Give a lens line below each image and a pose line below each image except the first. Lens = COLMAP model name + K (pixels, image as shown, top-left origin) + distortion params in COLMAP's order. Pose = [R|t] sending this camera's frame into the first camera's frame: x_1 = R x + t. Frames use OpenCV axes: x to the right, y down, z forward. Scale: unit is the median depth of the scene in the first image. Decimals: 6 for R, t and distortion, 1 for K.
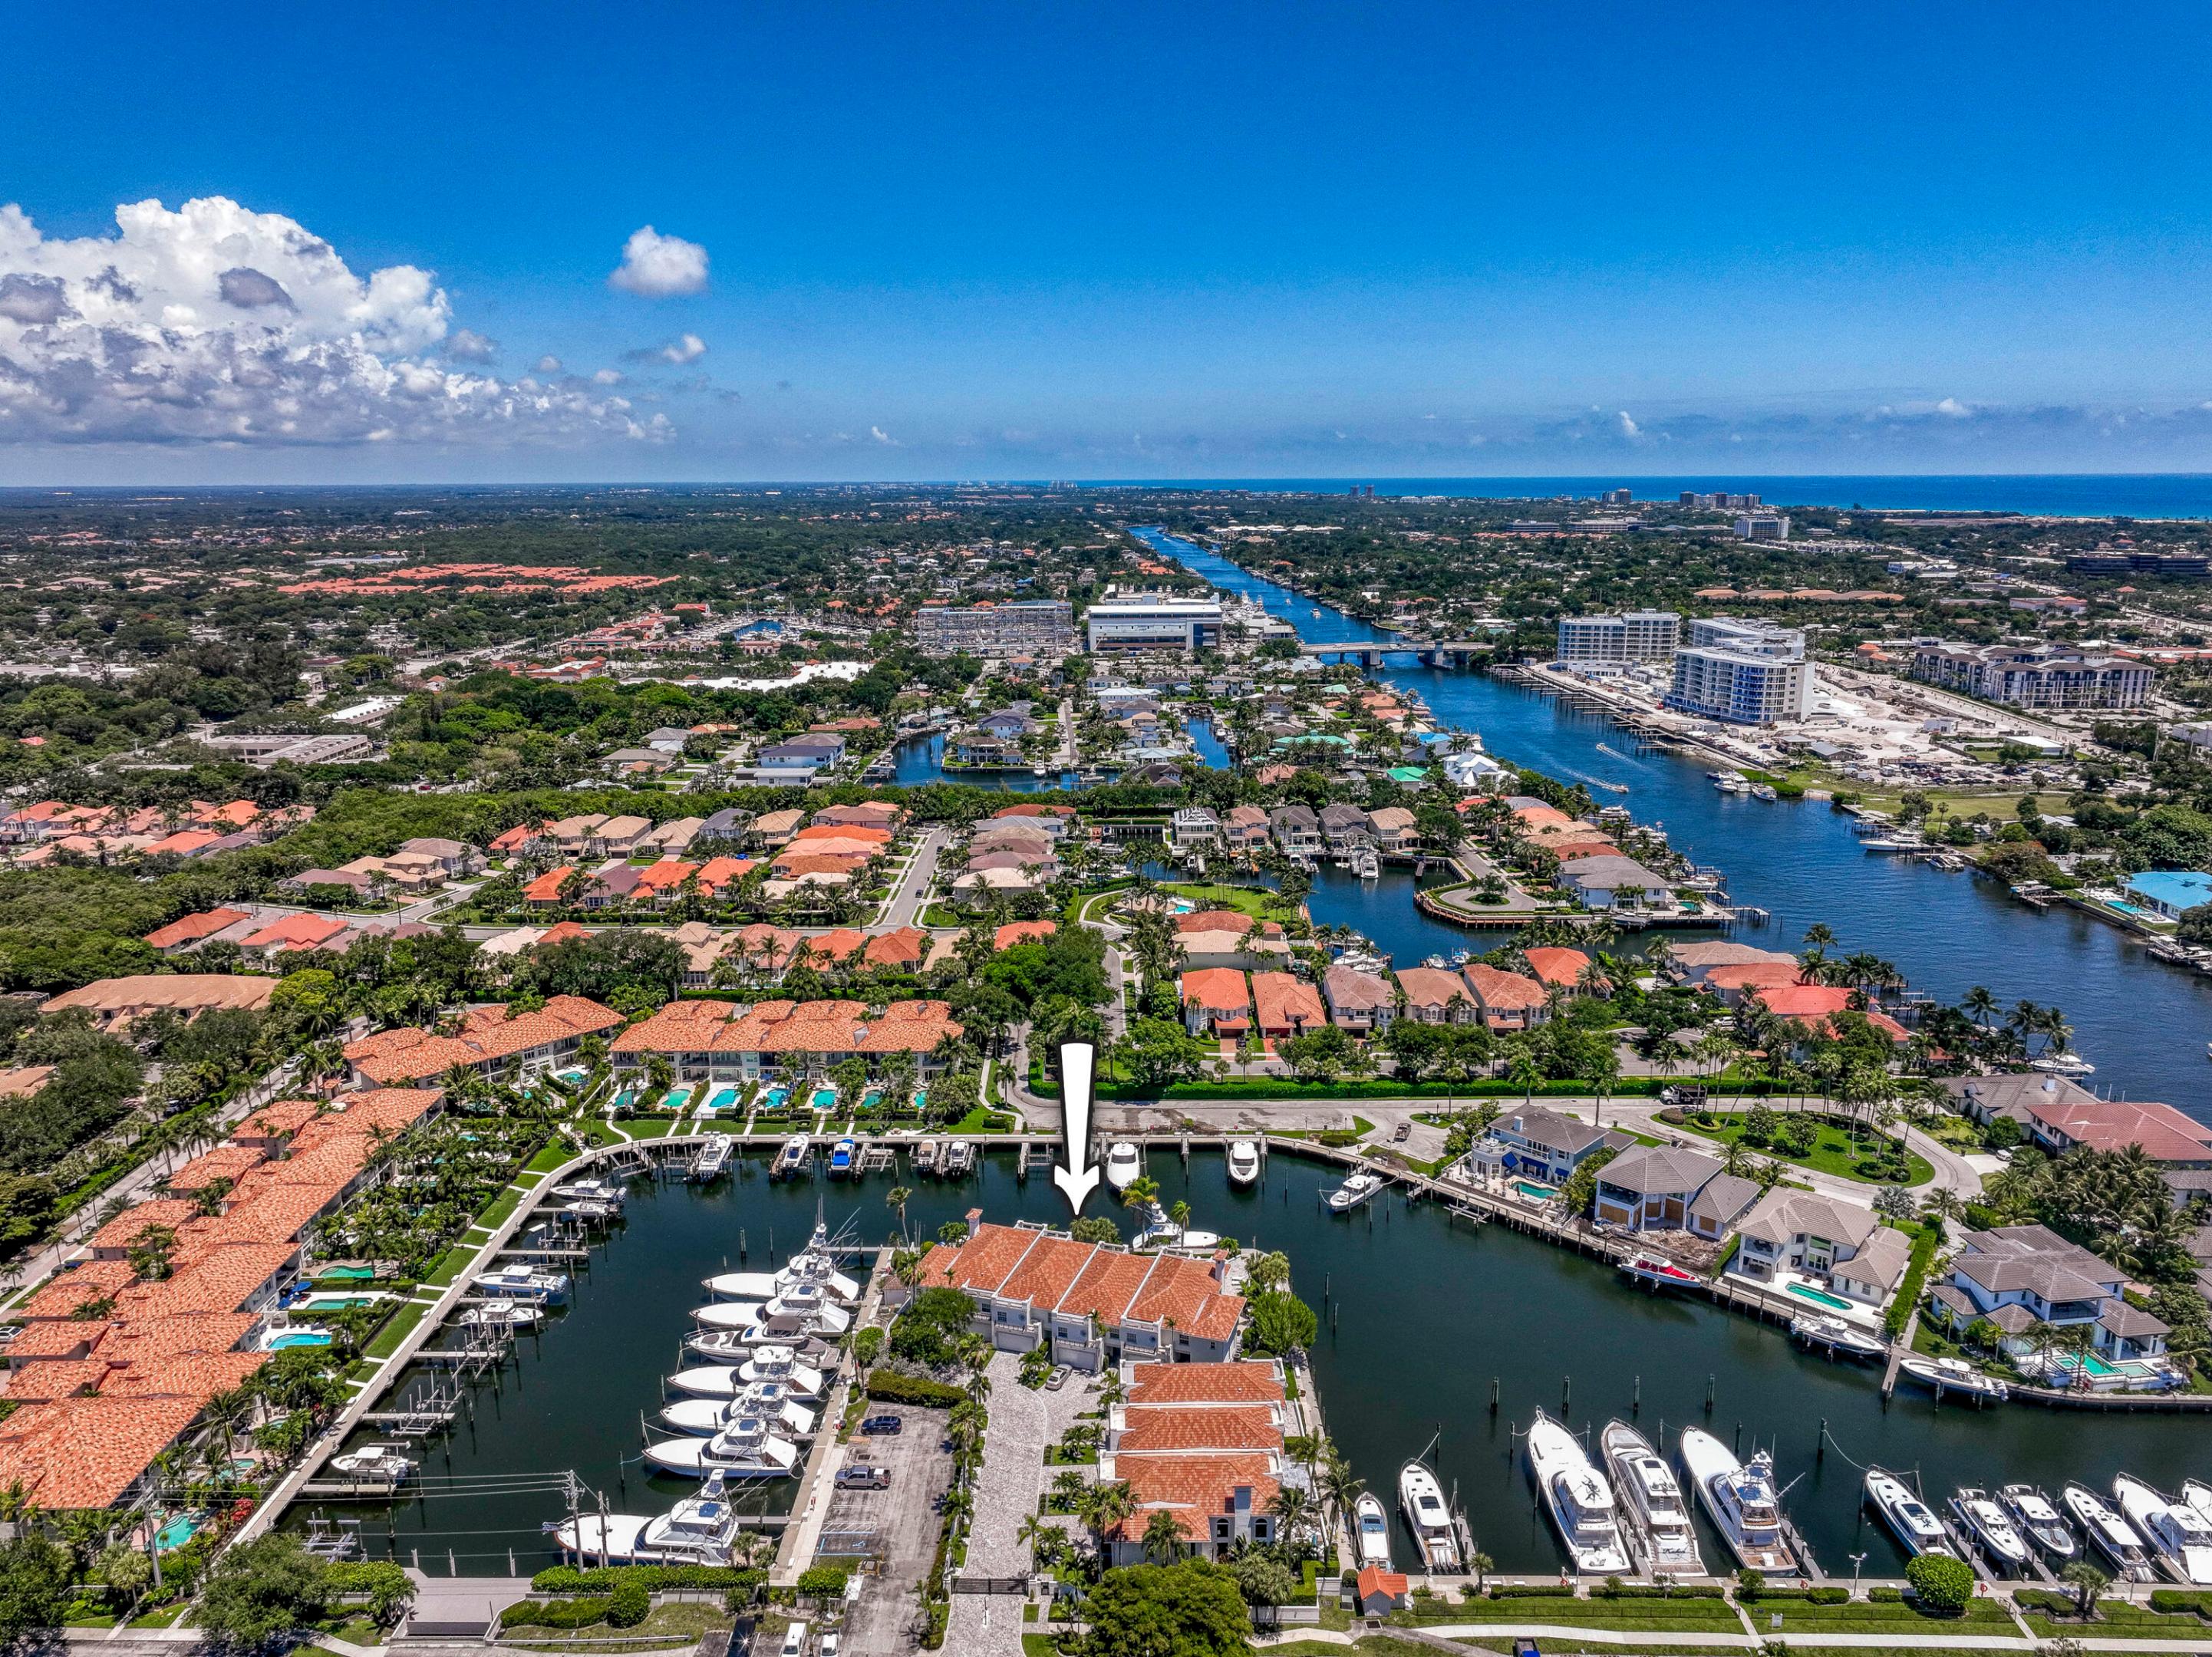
lens RADIAL K [[1543.7, 0, 1106.0], [0, 1543.7, 828.5], [0, 0, 1]] dist [0.006532, -0.005522]
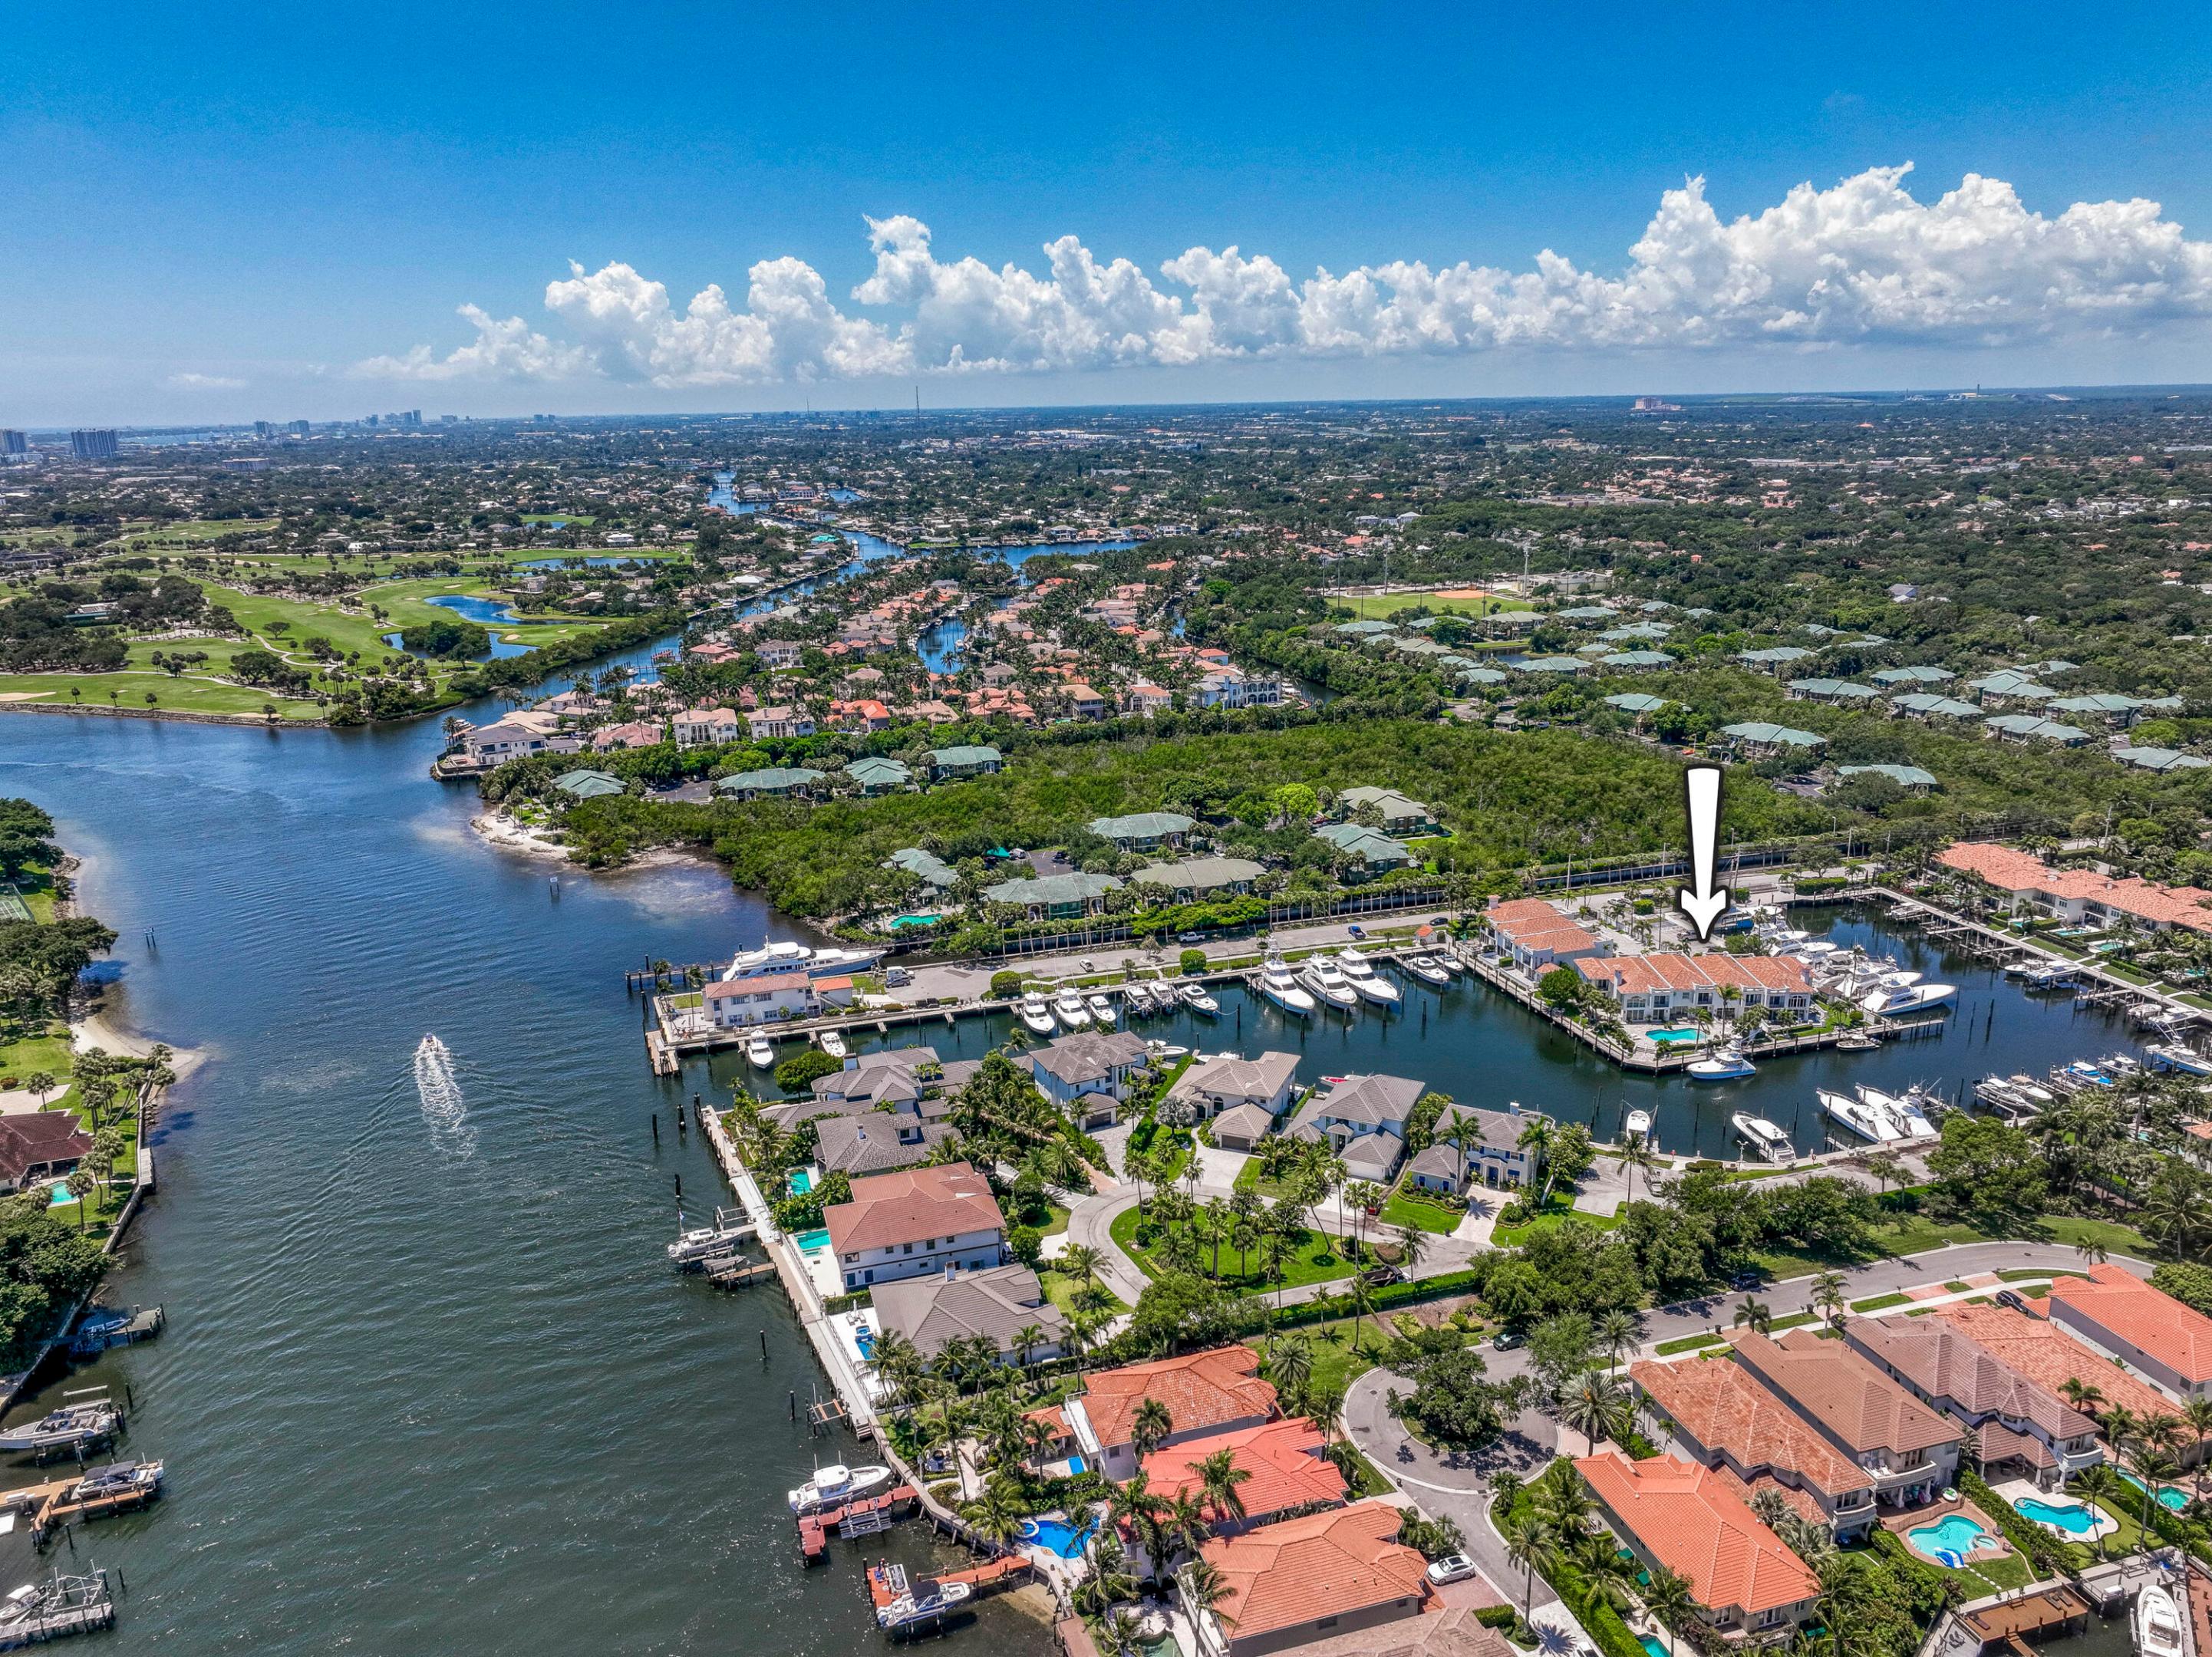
lens RADIAL K [[1578.1, 0, 1098.6], [0, 1578.1, 764.2], [0, 0, 1]] dist [-0.001639, -0.000656]
pose [[-0.953373, 0.095213, -0.286381, 0.830187], [-0.039263, 0.901733, 0.430507, -0.455607], [0.299229, 0.421678, -0.855949, 1.782143]]
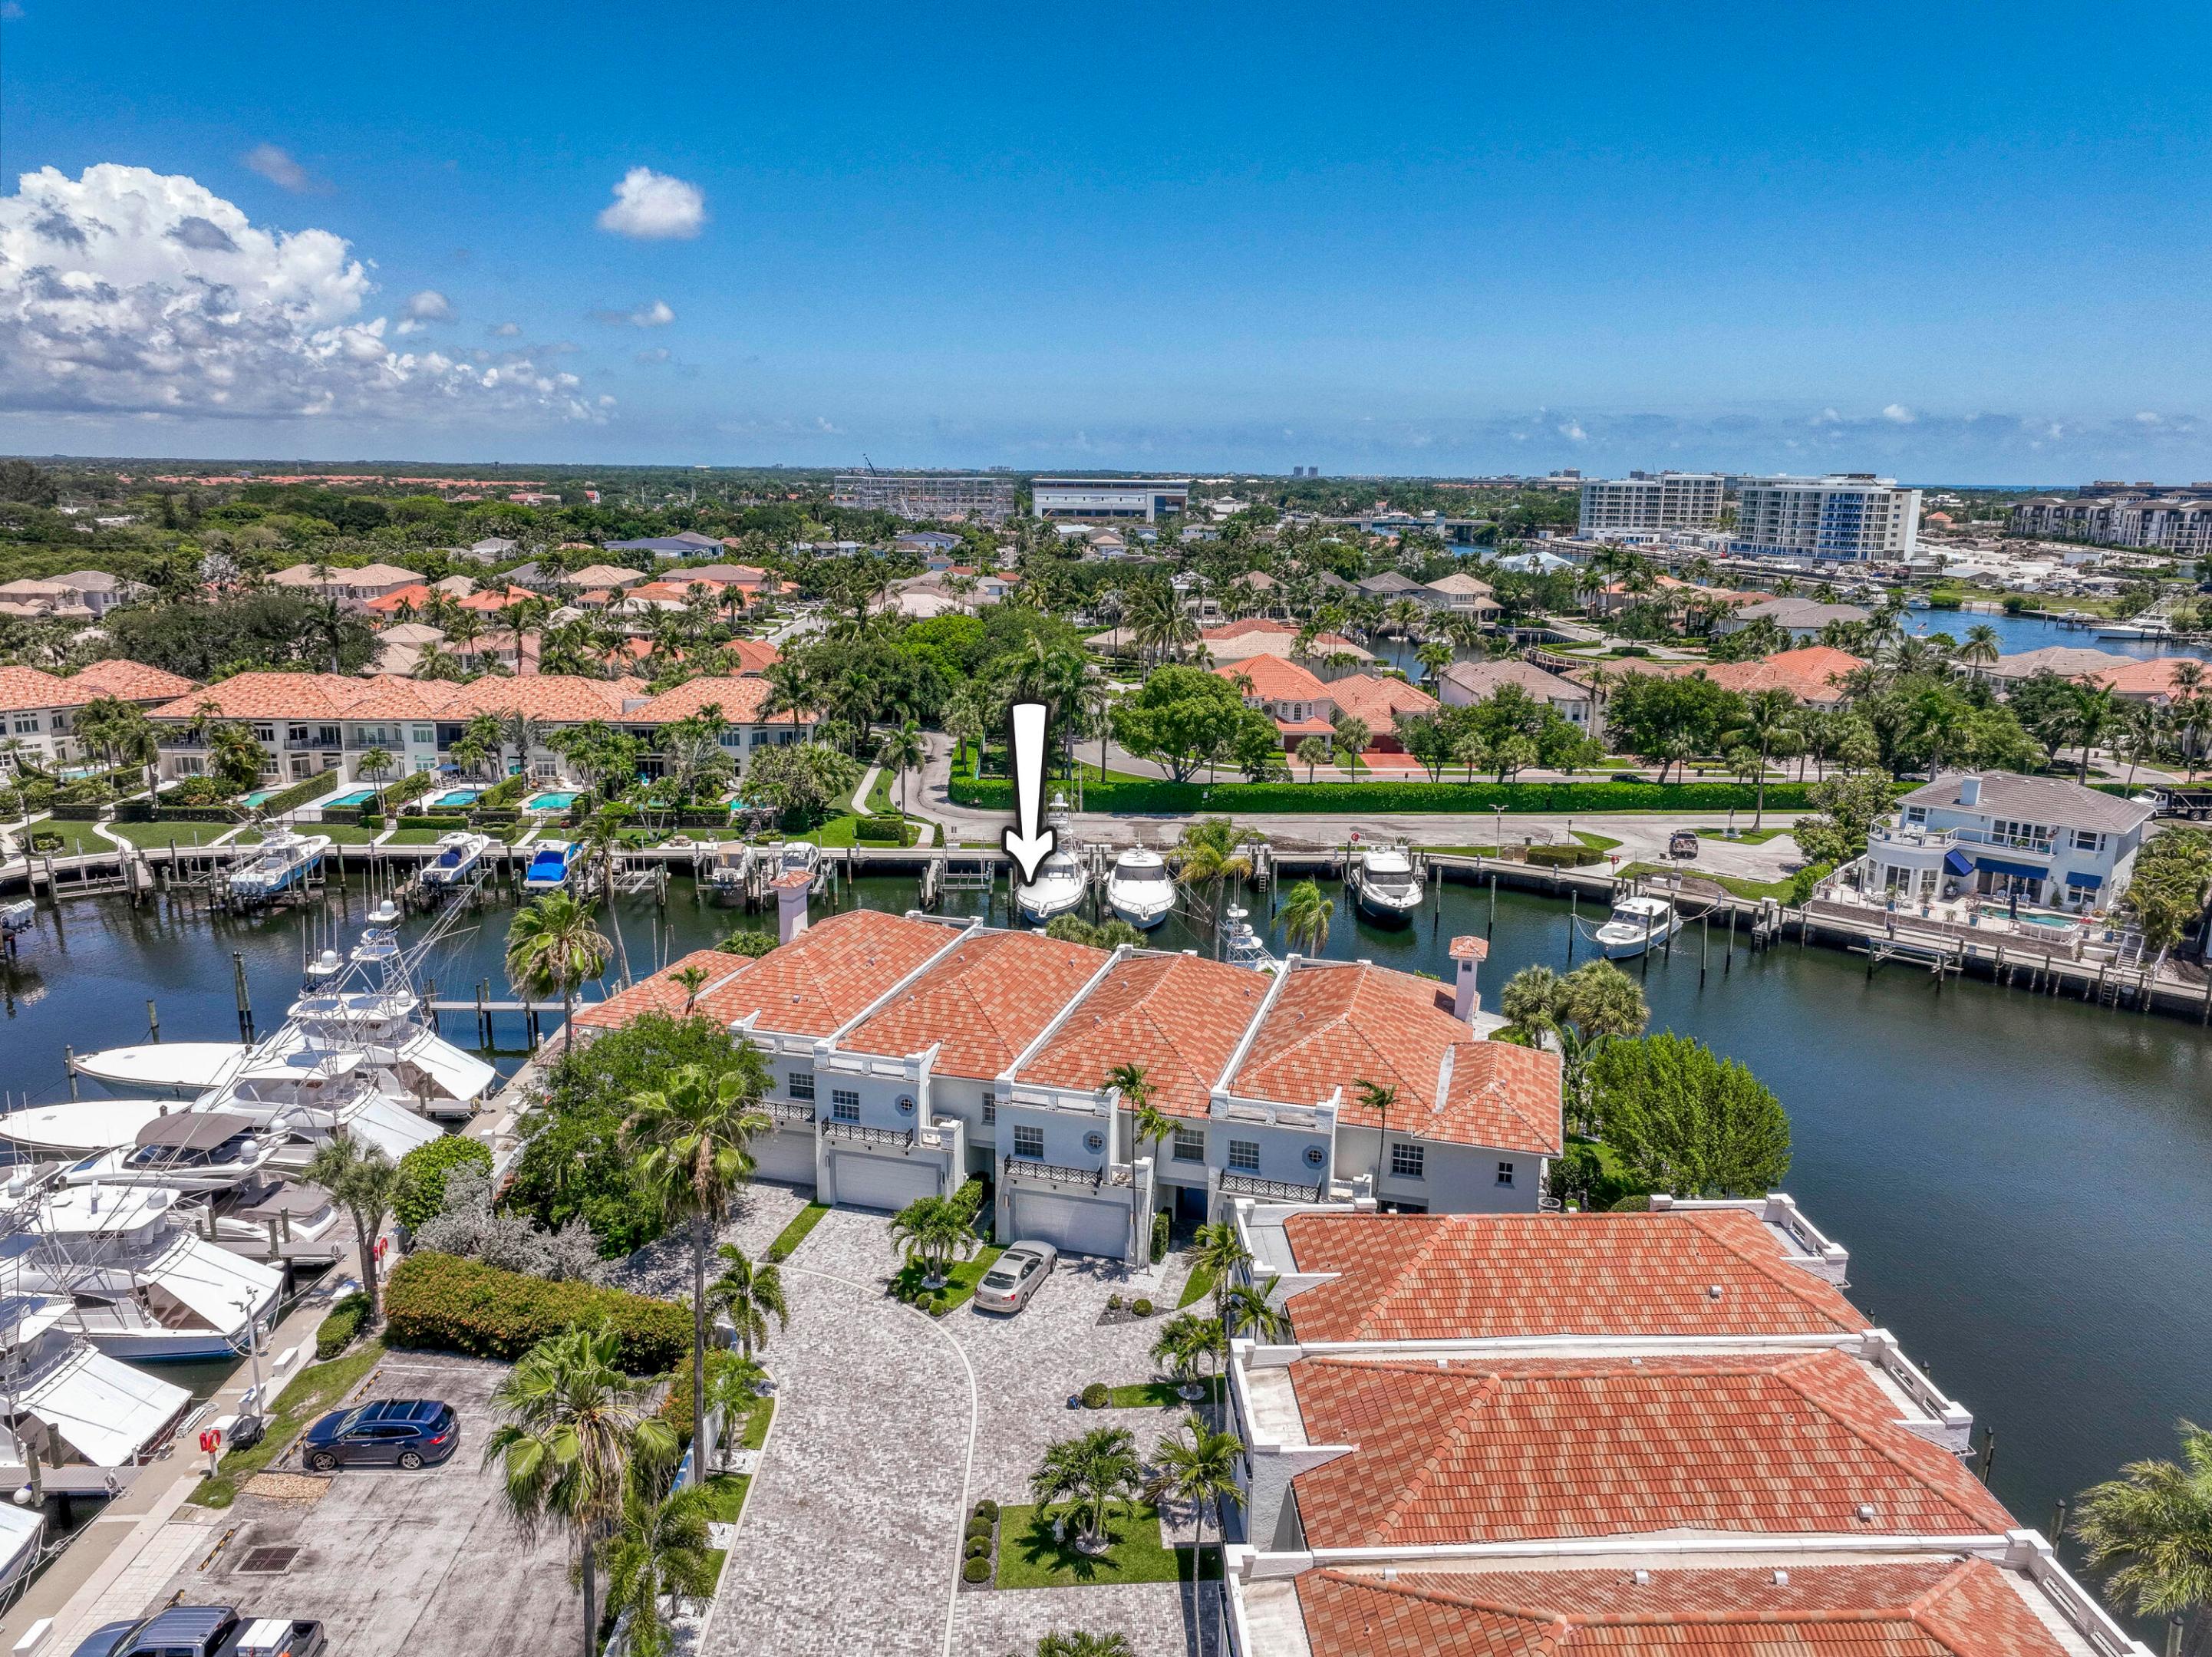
lens RADIAL K [[1526.3, 0, 1106.0], [0, 1526.3, 828.5], [0, 0, 1]] dist [-0.023731, 0.046328]
pose [[0.998996, 0.010595, 0.043519, -0.021945], [-0.010388, 0.999934, -0.004982, 0.217625], [-0.043569, 0.004525, 0.999040, 0.565274]]
